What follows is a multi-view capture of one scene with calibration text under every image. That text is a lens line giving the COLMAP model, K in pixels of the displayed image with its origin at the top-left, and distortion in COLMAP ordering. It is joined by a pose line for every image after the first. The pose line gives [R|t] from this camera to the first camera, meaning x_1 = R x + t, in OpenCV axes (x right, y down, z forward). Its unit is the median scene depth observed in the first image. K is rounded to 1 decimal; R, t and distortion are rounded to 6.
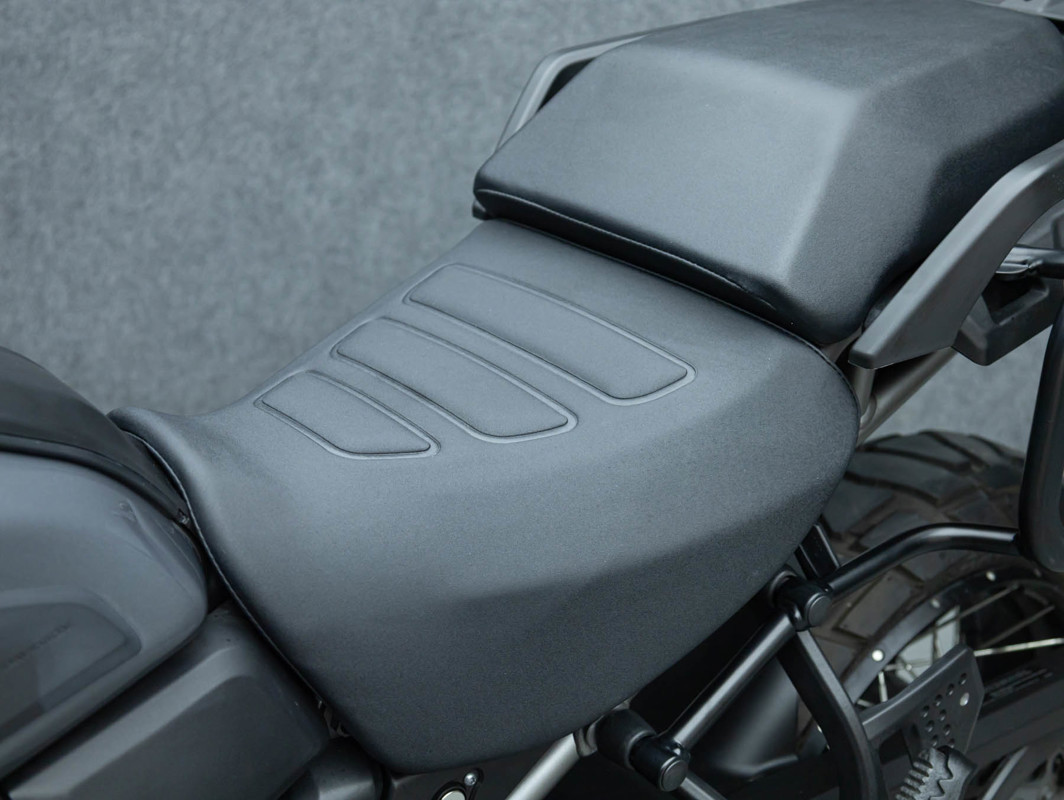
lens RADIAL K [[1503.3, 0, 532.0], [0, 1503.3, 400.0], [0, 0, 1]] dist [0.007872, 0.013295]
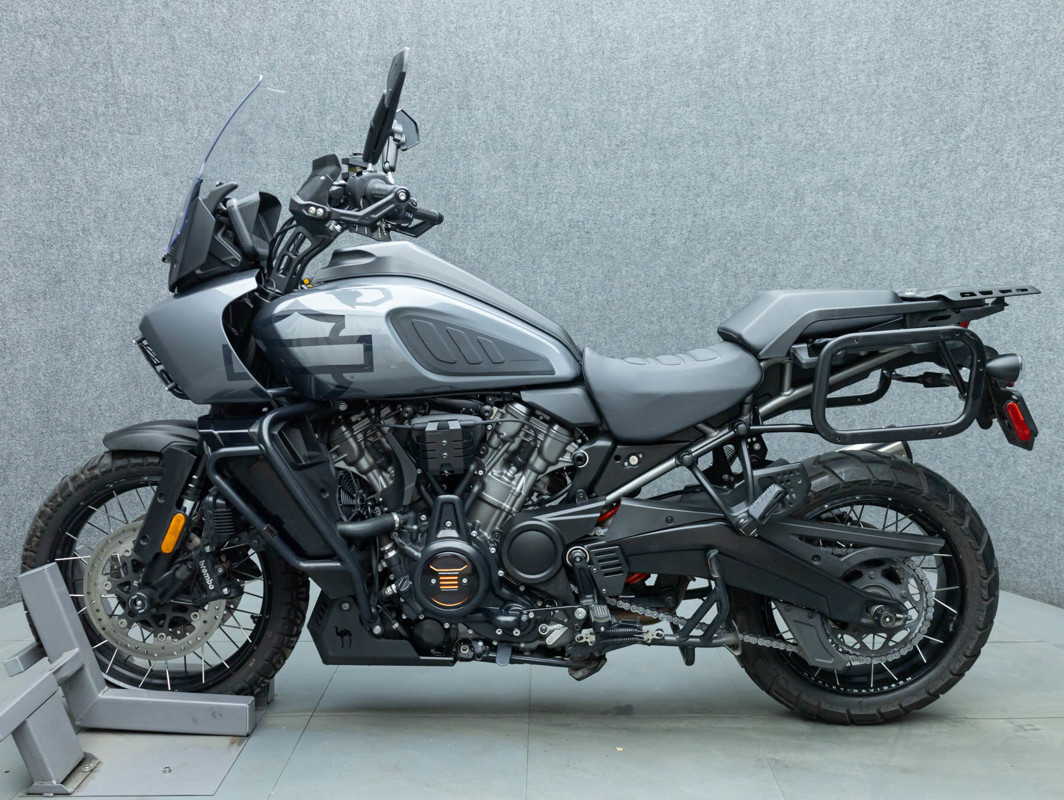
lens RADIAL K [[1027.1, 0, 542.1], [0, 1027.1, 427.1], [0, 0, 1]] dist [-0.018728, 0.004570]
pose [[0.752876, 0.119031, -0.647309, 1.348389], [-0.295029, 0.940198, -0.170255, 0.660332], [0.588333, 0.319155, 0.742970, -1.034139]]
